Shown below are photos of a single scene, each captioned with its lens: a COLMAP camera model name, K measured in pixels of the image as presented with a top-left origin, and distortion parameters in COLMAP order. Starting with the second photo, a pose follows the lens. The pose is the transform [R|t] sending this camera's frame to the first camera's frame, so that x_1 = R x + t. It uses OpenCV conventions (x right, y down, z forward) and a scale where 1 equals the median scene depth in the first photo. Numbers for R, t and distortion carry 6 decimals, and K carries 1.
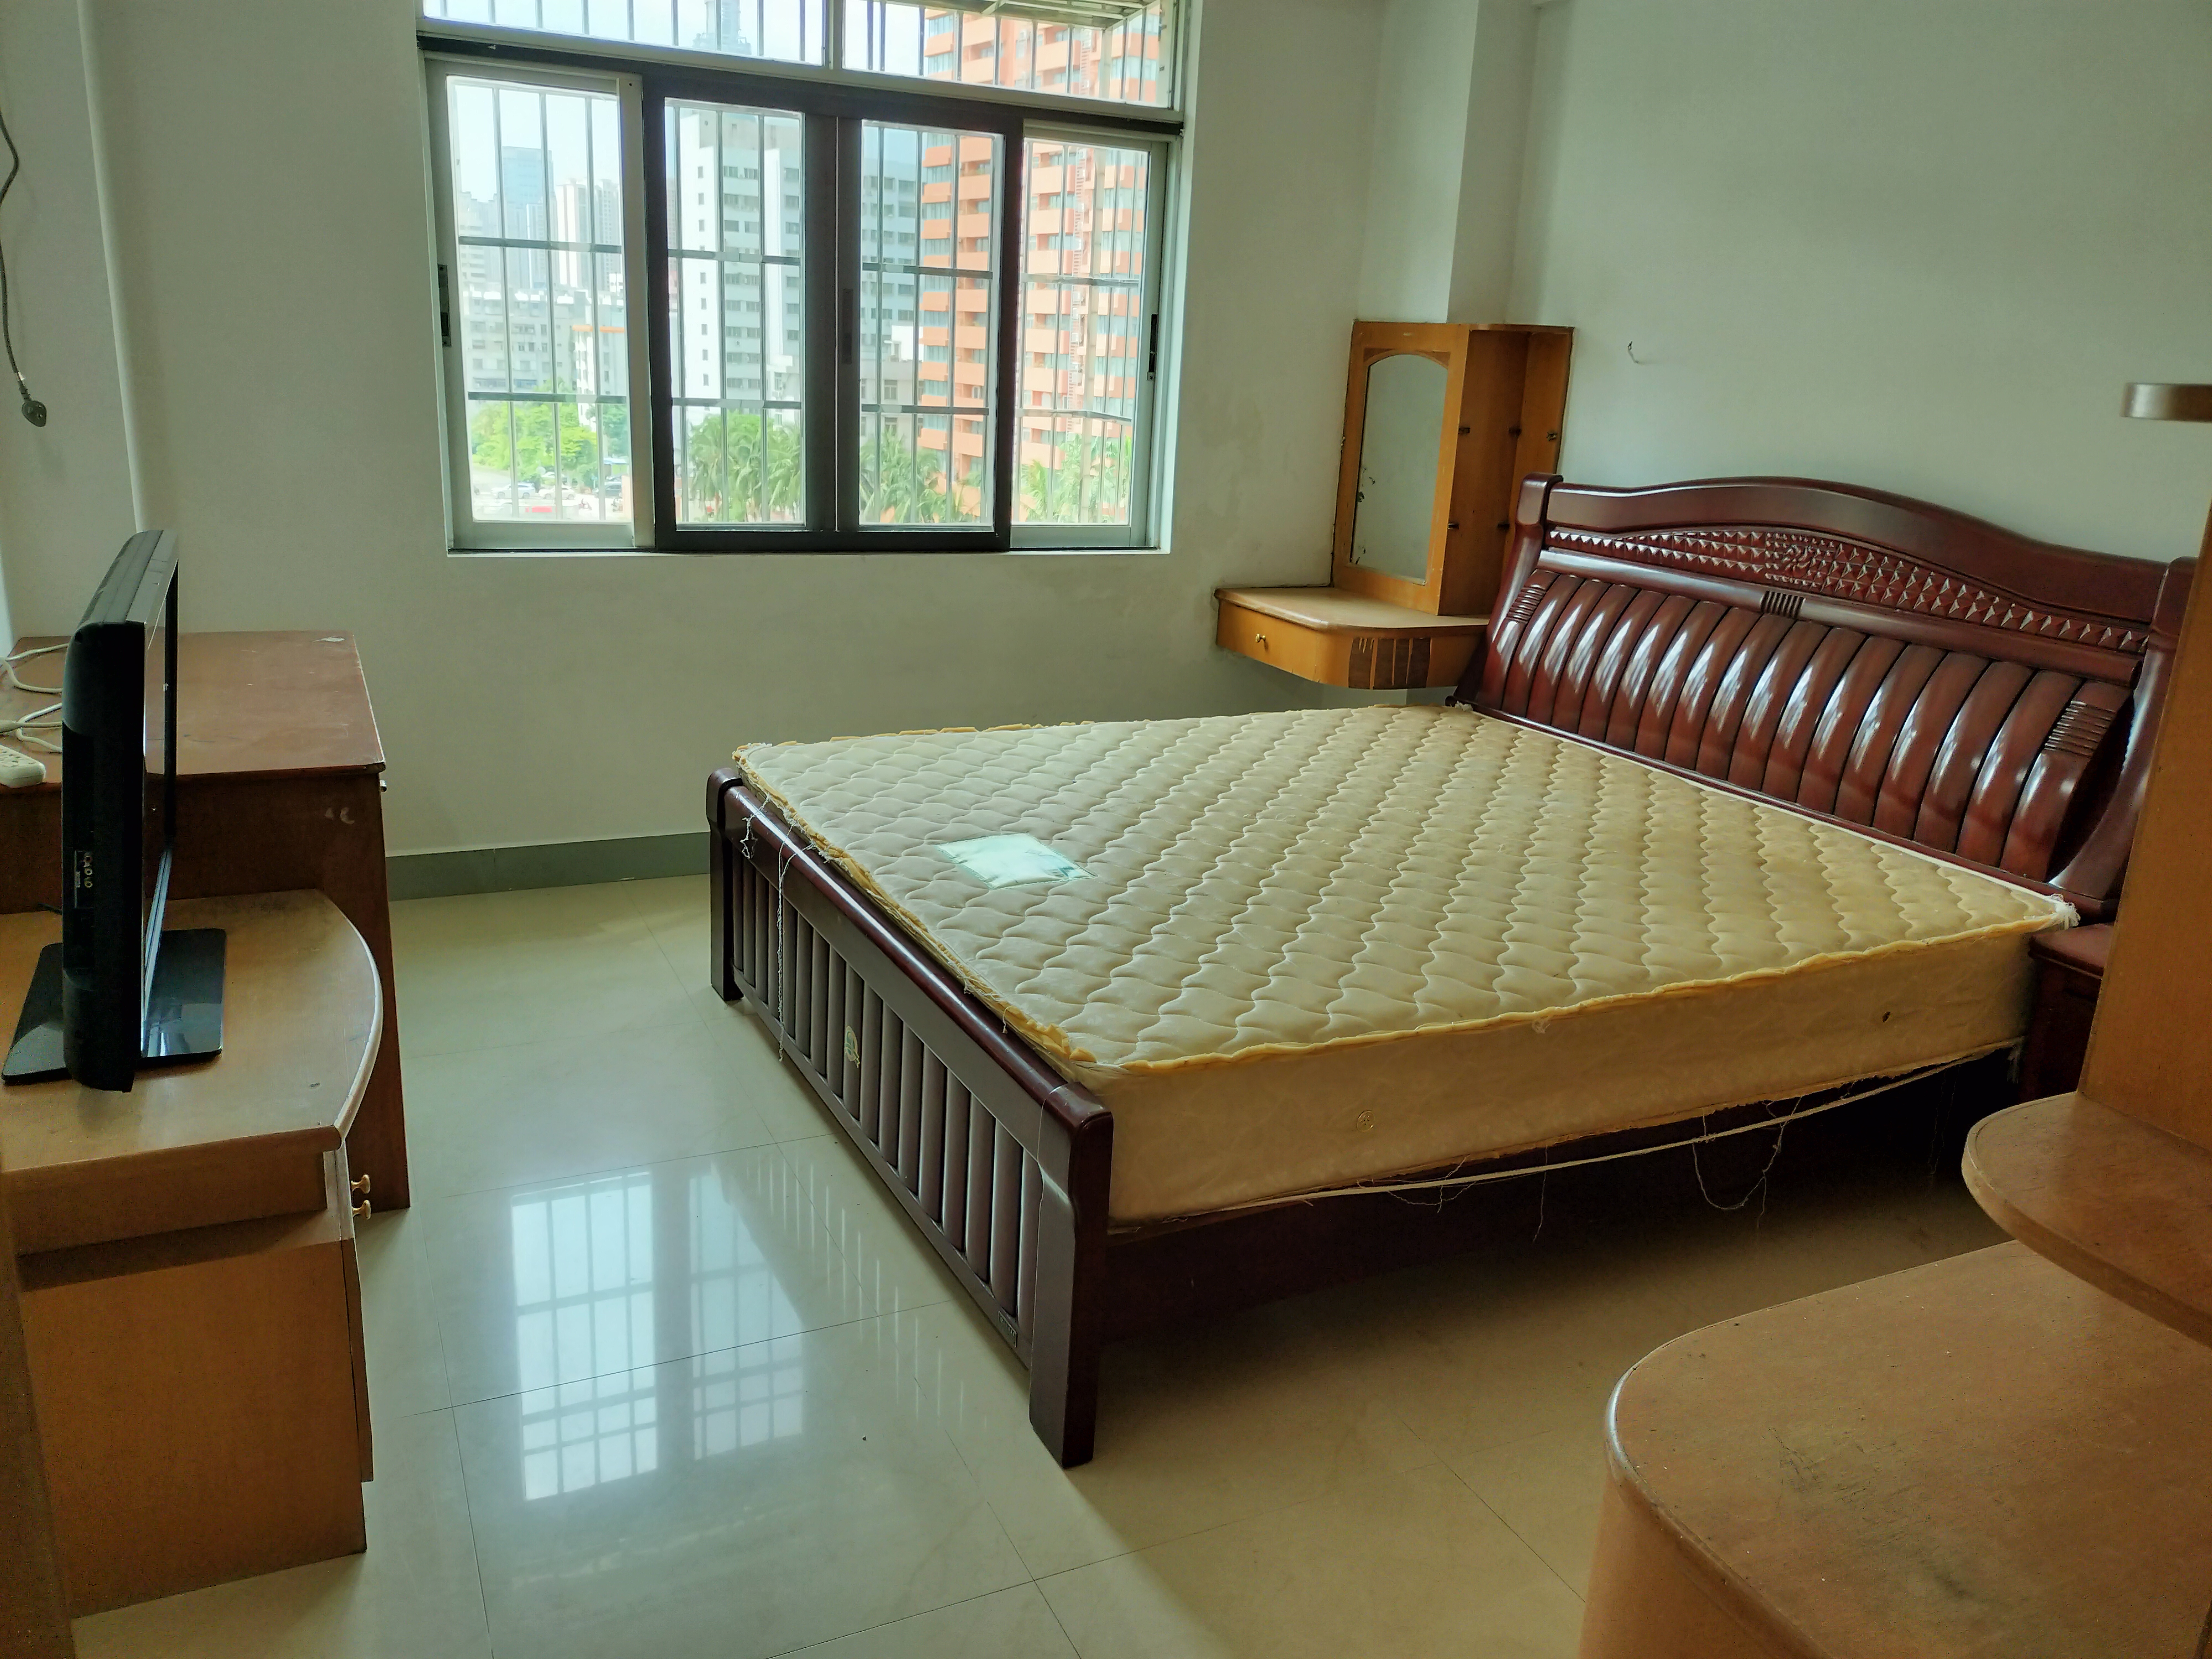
lens RADIAL K [[1650.8, 0, 1106.0], [0, 1650.8, 829.5], [0, 0, 1]] dist [-0.003747, -0.003048]
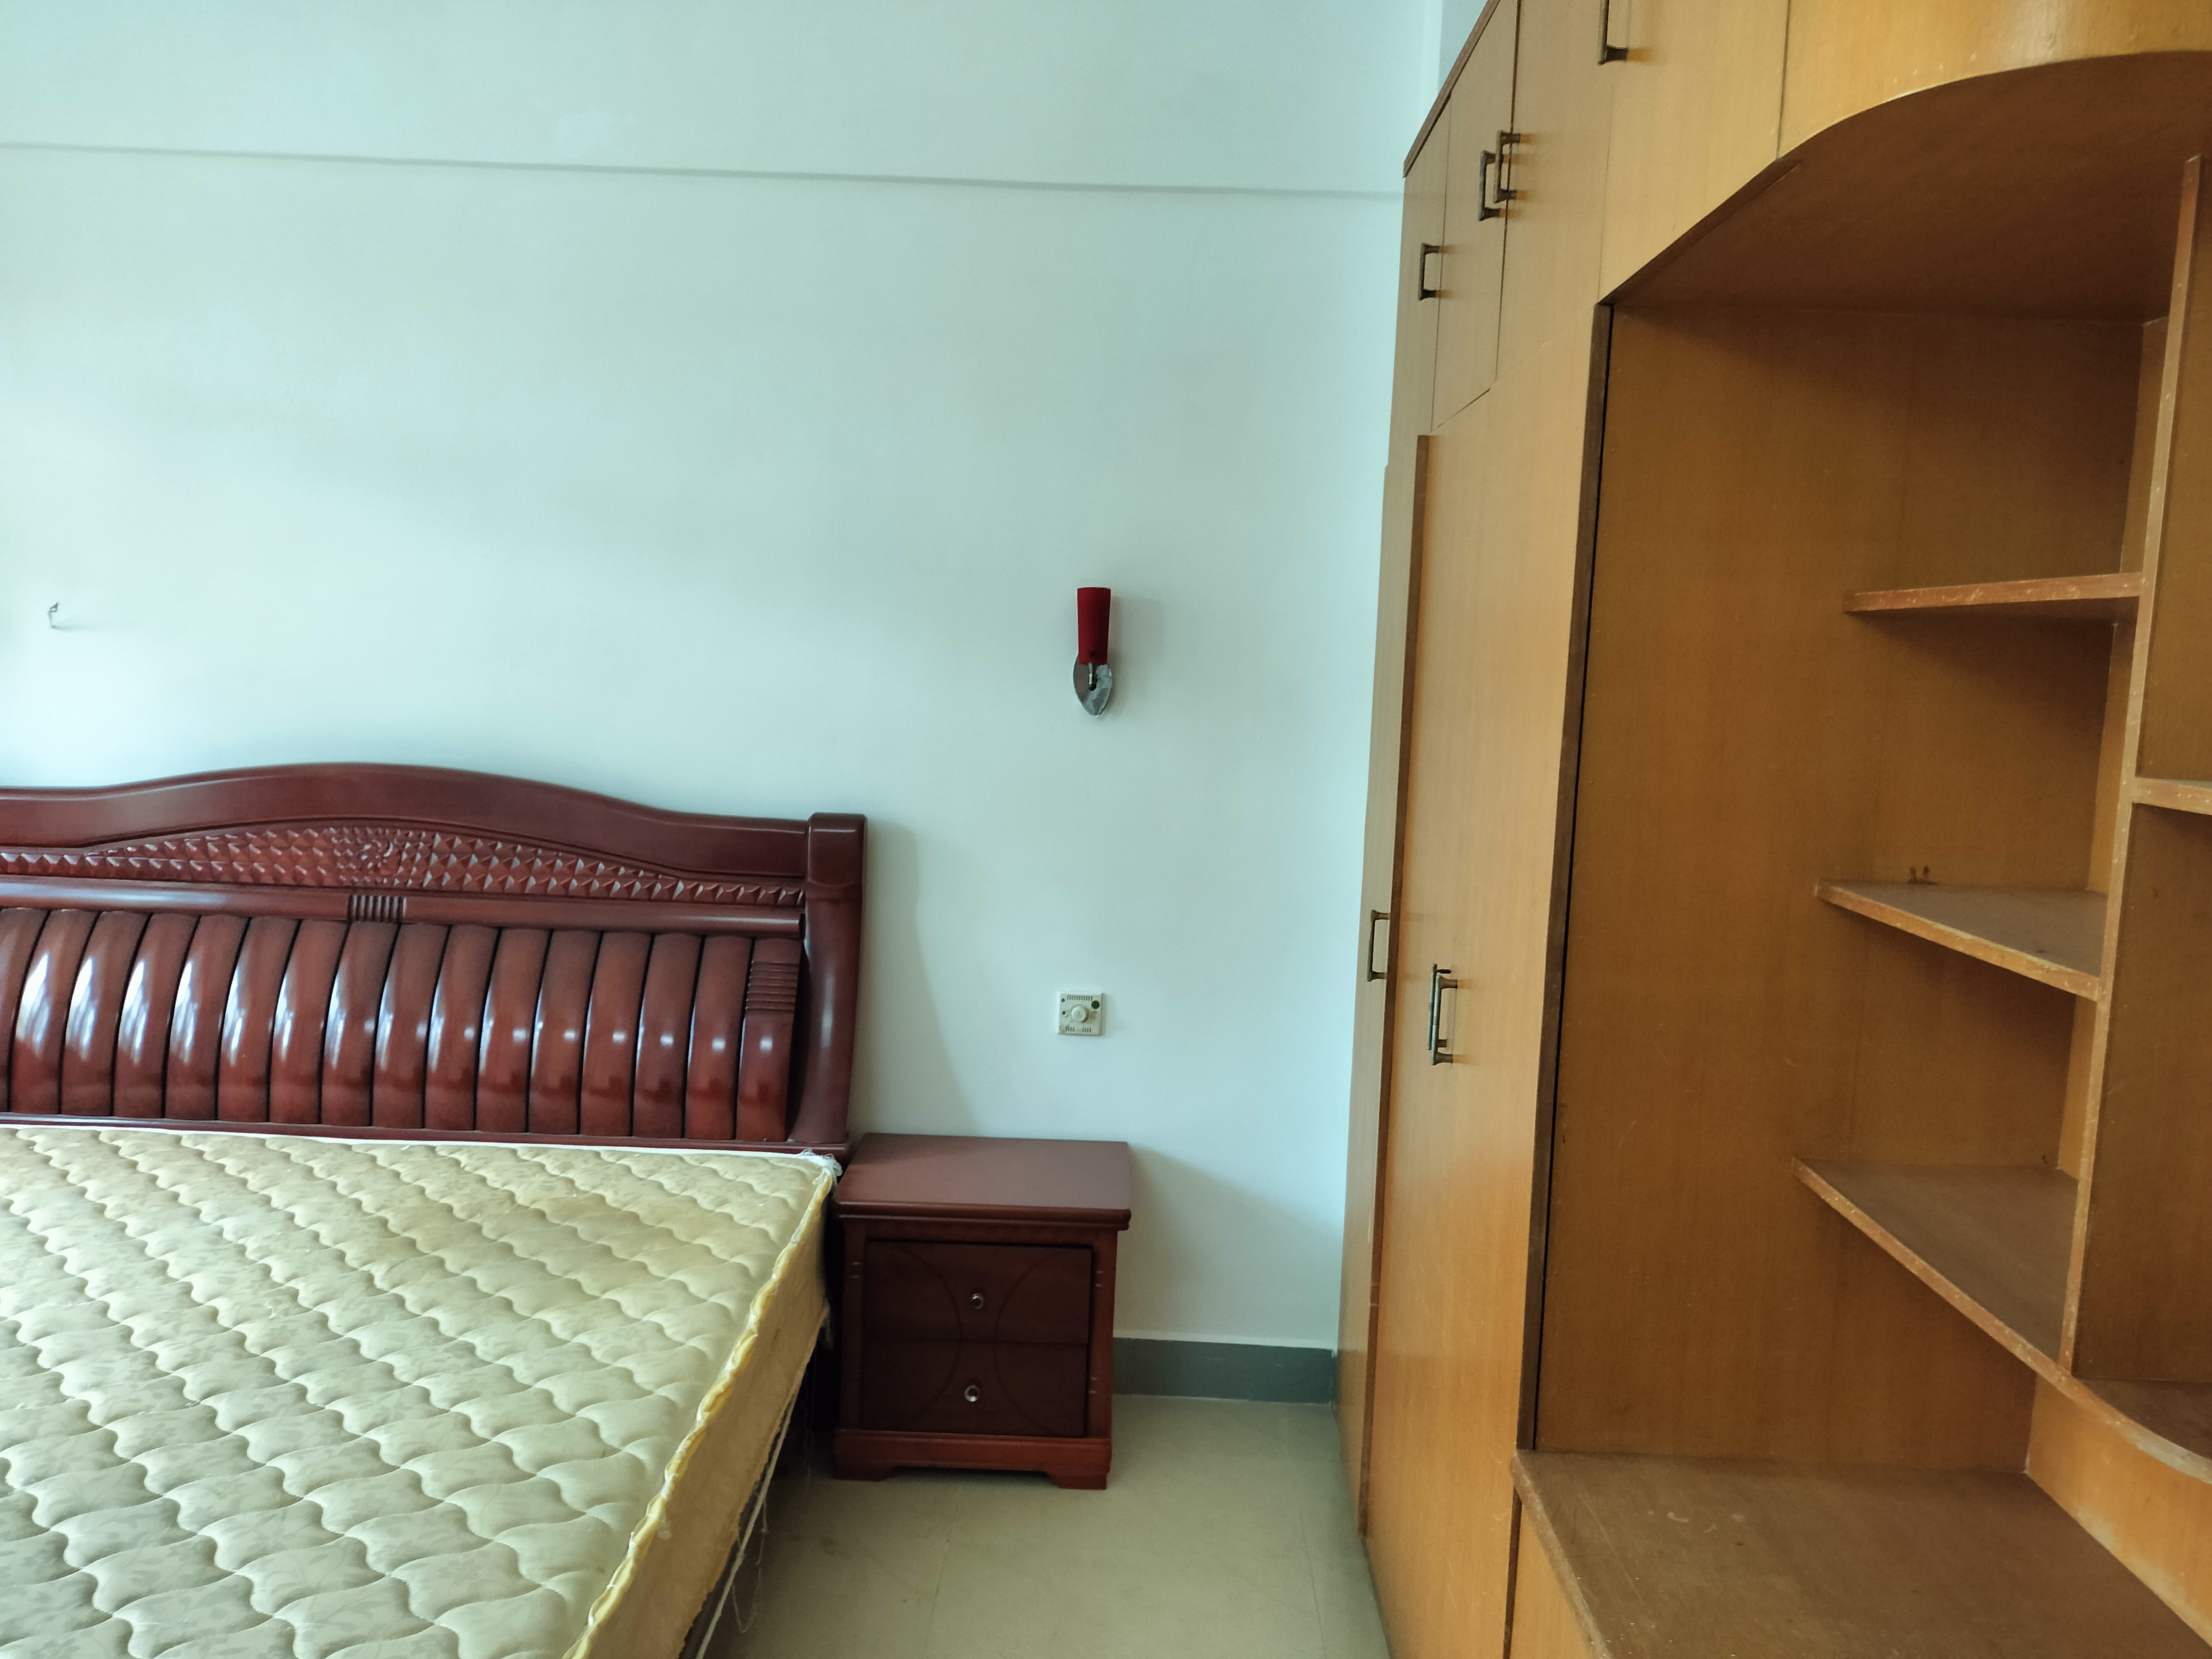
lens RADIAL K [[1650.8, 0, 1106.0], [0, 1650.8, 829.5], [0, 0, 1]] dist [-0.003747, -0.003048]
pose [[0.458172, -0.115373, 0.881344, -0.189990], [0.235167, 0.971942, 0.004980, -0.104581], [-0.857190, 0.204982, 0.472449, 0.299260]]
